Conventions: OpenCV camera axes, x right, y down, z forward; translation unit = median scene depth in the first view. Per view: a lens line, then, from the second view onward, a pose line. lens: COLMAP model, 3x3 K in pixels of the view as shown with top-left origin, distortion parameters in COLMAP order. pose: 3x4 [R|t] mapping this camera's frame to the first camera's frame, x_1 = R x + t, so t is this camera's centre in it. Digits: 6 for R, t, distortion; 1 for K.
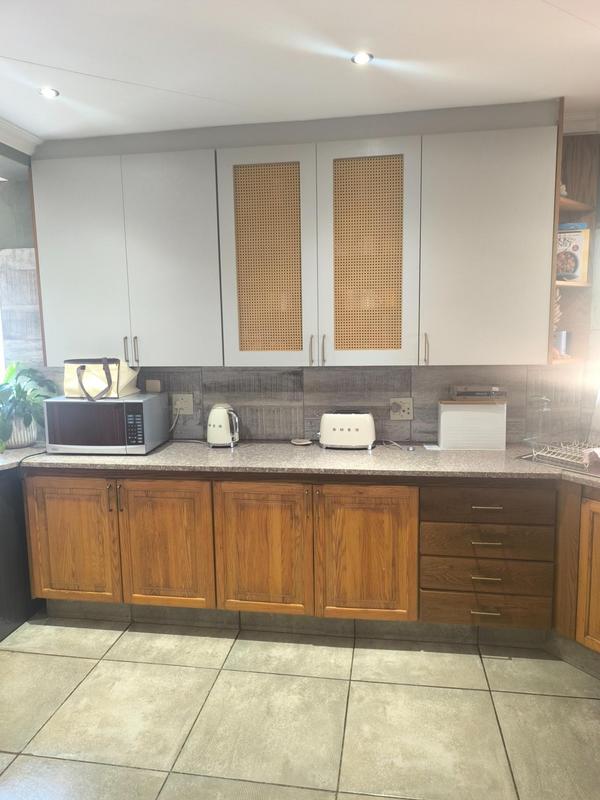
lens RADIAL K [[544.7, 0, 299.4], [0, 544.7, 393.7], [0, 0, 1]] dist [0.021617, -0.027542]
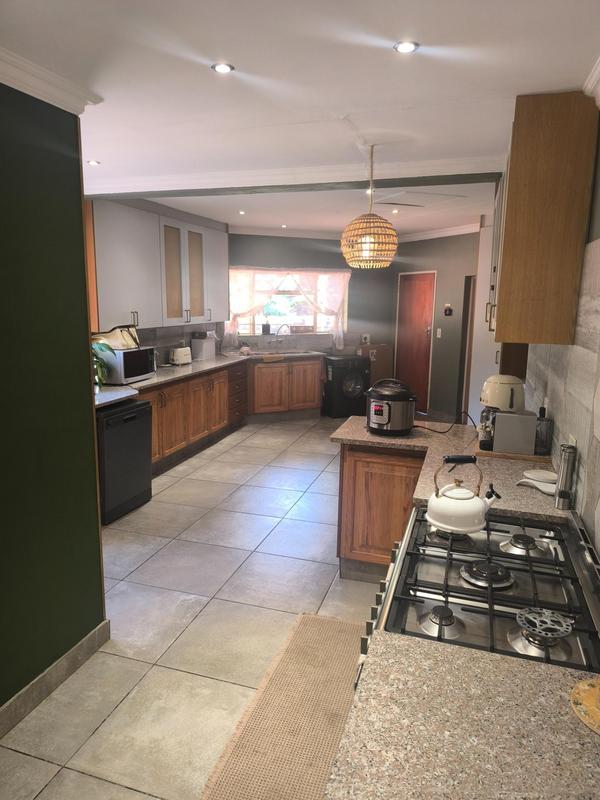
lens RADIAL K [[544.7, 0, 299.7], [0, 544.7, 401.6], [0, 0, 1]] dist [0.021617, -0.027542]
pose [[0.134437, -0.163753, 0.977298, -2.074122], [0.104872, 0.983064, 0.150293, -0.030122], [-0.985357, 0.082286, 0.149333, 0.267520]]
